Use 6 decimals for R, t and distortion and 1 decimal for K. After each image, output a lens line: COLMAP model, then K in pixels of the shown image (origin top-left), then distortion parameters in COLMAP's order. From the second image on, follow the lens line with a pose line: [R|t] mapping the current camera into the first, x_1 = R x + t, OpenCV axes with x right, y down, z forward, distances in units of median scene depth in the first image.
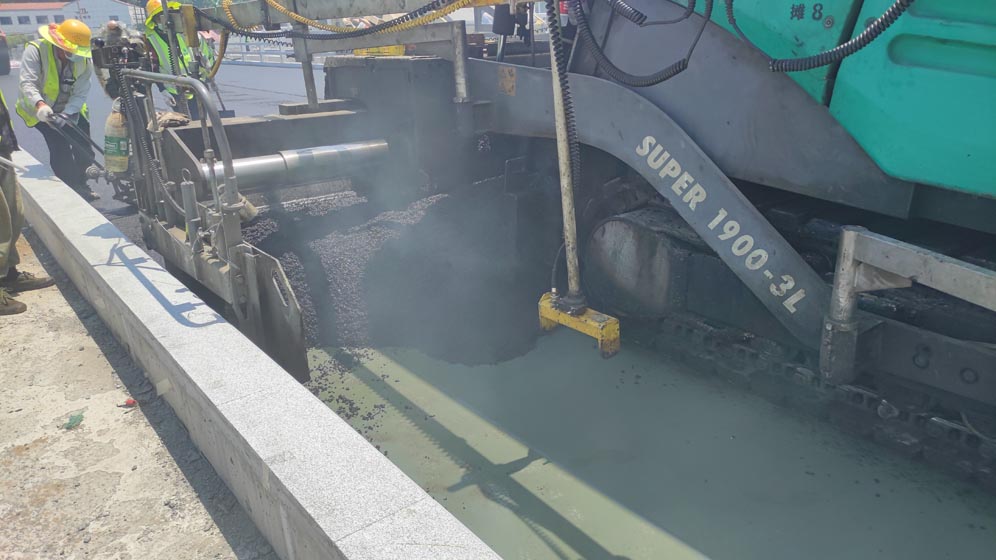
lens RADIAL K [[799.9, 0, 498.0], [0, 799.9, 280.0], [0, 0, 1]] dist [0.003188, -0.010994]
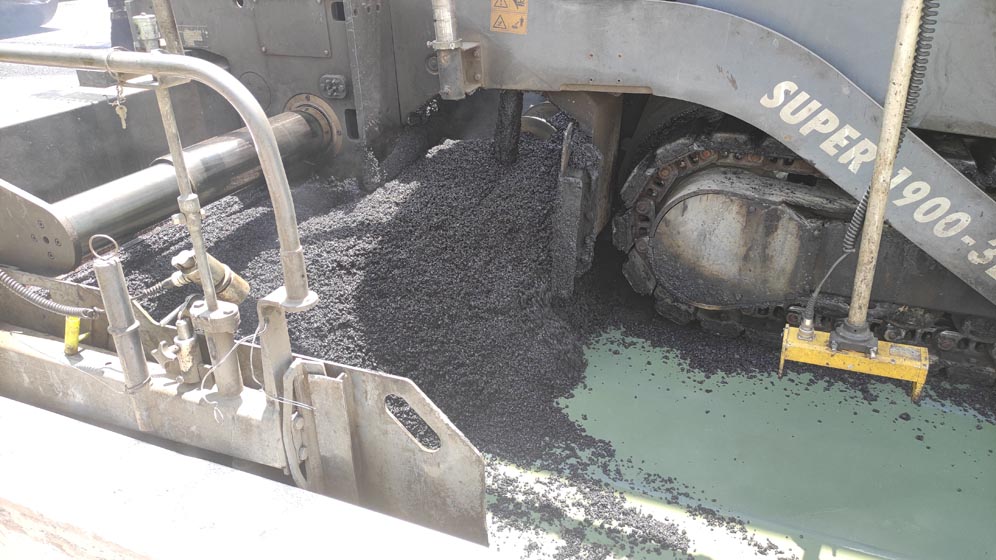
lens RADIAL K [[799.9, 0, 498.0], [0, 799.9, 280.0], [0, 0, 1]] dist [0.003188, -0.010994]
pose [[0.865069, -0.212116, 0.454600, -0.429268], [0.157511, 0.975228, 0.155308, -0.158055], [-0.476282, -0.062748, 0.877051, 0.459912]]
